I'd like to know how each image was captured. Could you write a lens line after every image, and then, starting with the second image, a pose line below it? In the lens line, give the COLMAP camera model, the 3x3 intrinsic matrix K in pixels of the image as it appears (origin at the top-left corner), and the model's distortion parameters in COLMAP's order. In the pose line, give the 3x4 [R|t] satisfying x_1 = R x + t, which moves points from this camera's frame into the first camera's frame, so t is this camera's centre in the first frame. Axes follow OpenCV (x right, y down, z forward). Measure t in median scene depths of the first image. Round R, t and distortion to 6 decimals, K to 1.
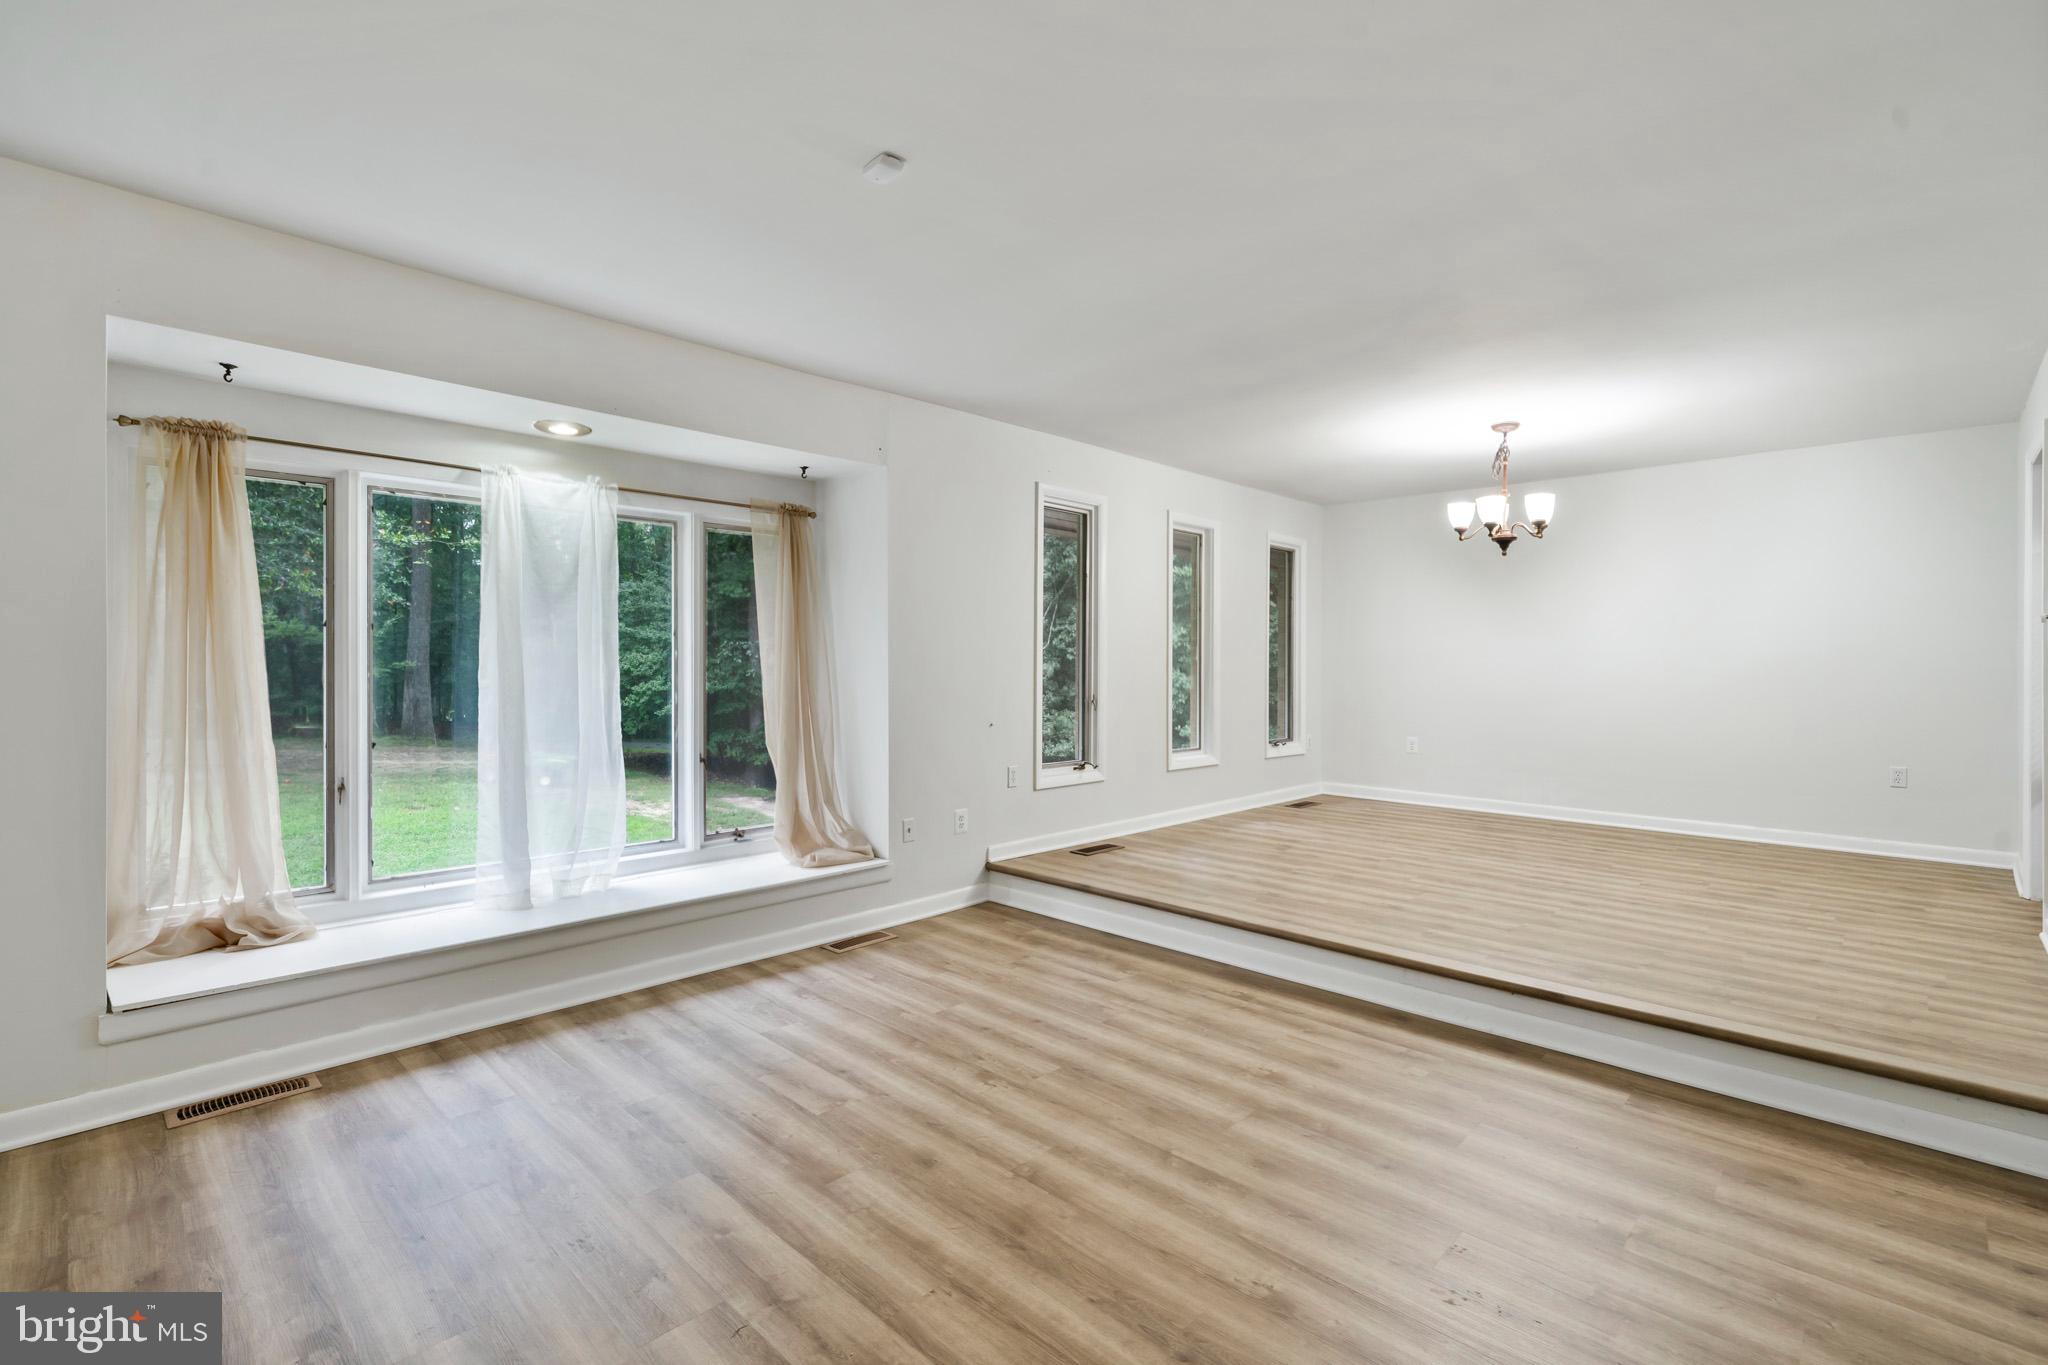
lens RADIAL K [[927.0, 0, 1020.6], [0, 927.0, 664.2], [0, 0, 1]] dist [0.000359, -0.000198]
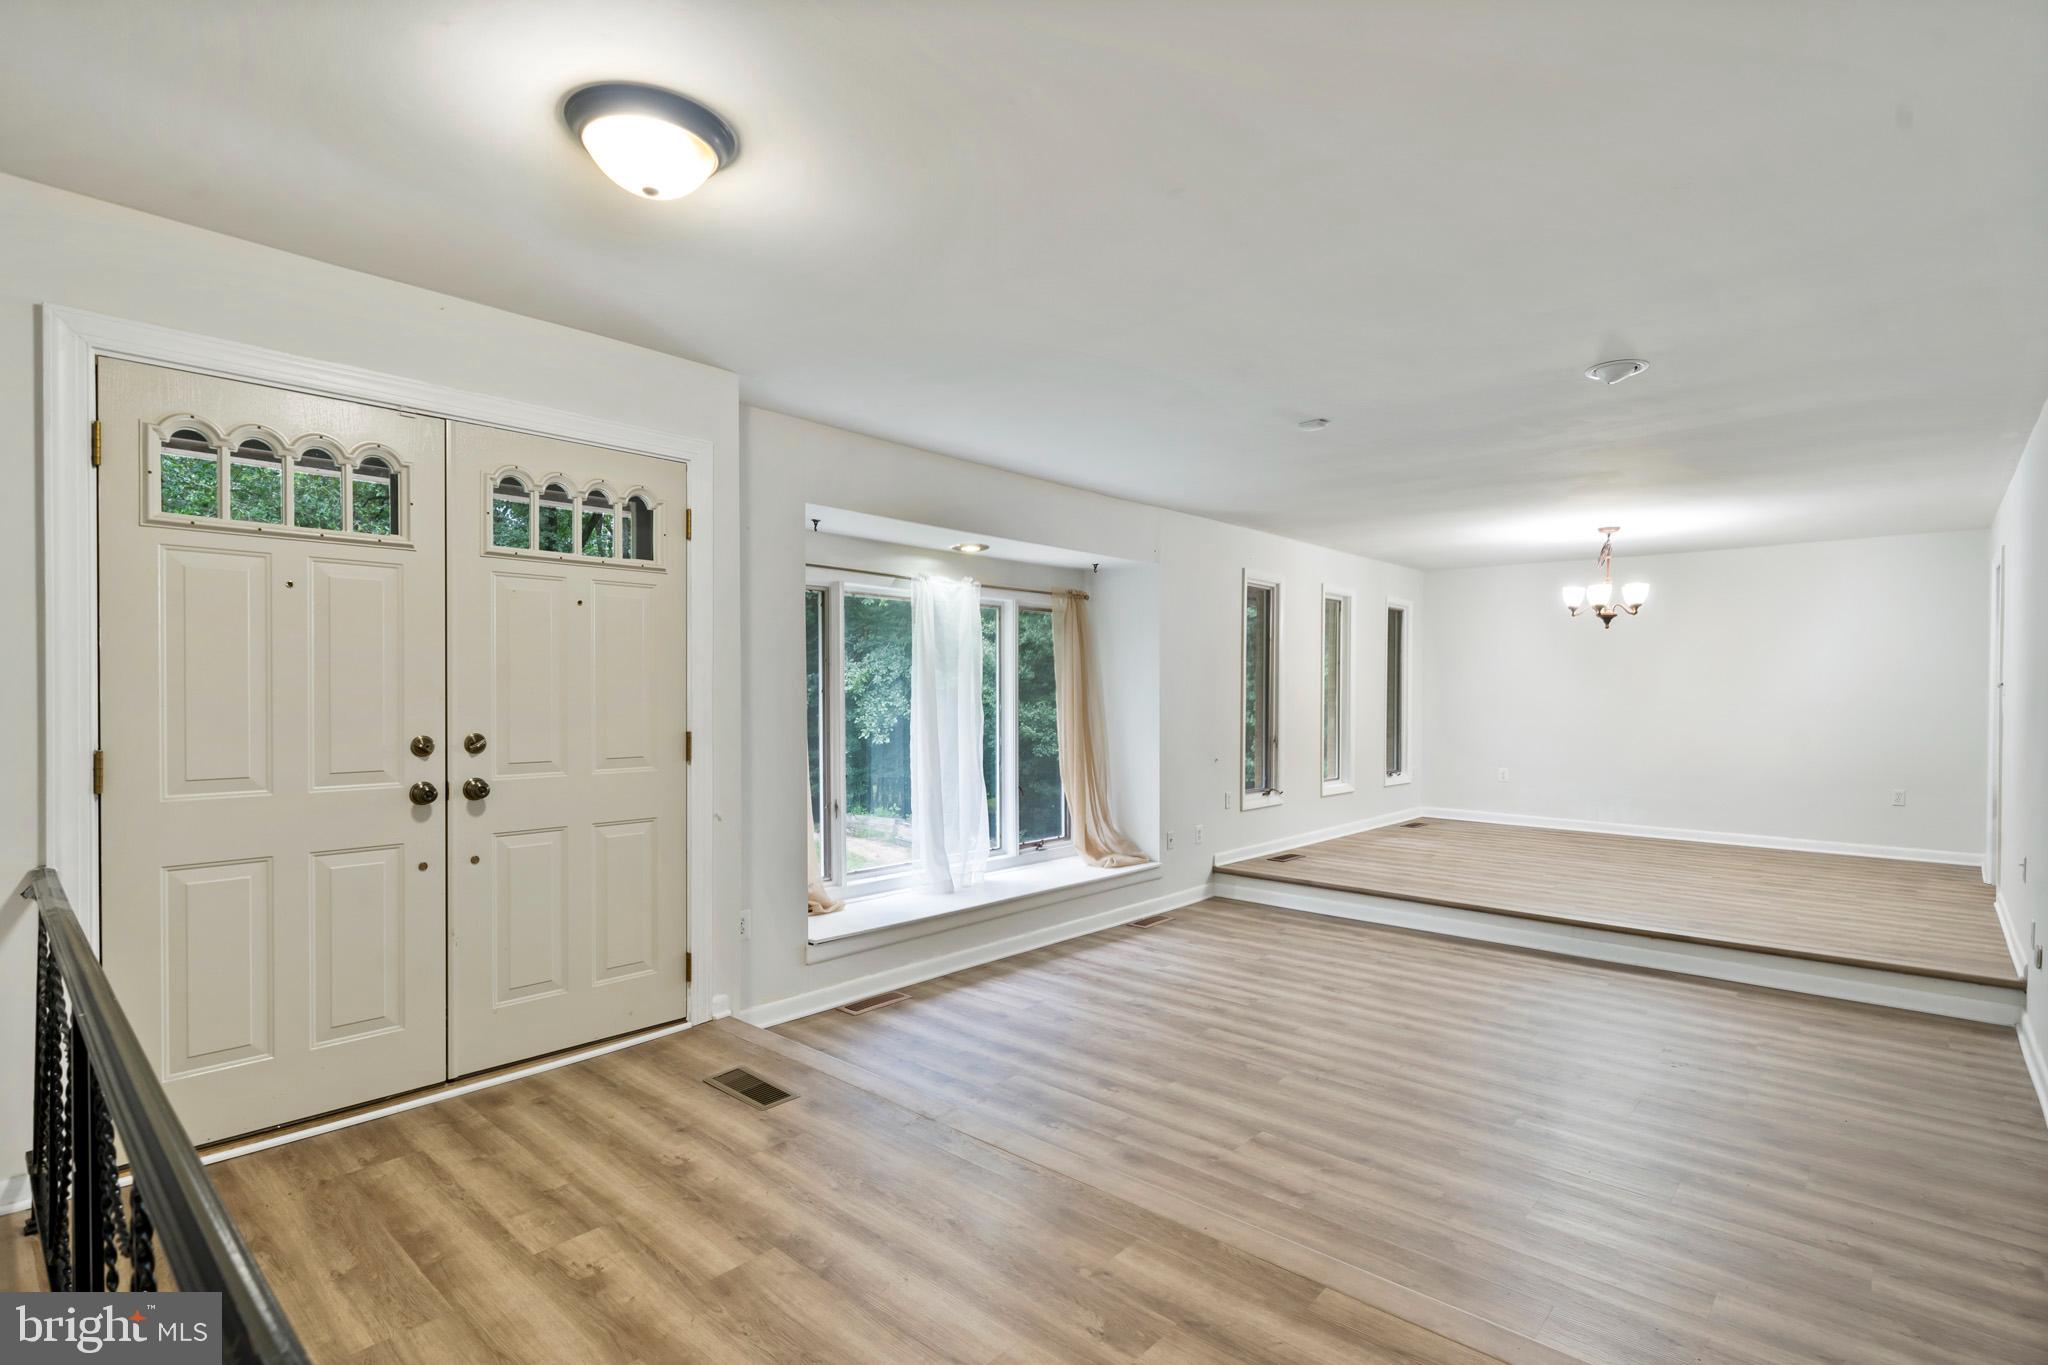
lens RADIAL K [[984.6, 0, 1028.8], [0, 984.6, 701.4], [0, 0, 1]] dist [0.000568, 0.000204]
pose [[0.999305, -0.000768, 0.037278, -0.410582], [0.000430, 0.999959, 0.009086, -0.033427], [-0.037284, -0.009064, 0.999264, -0.422788]]
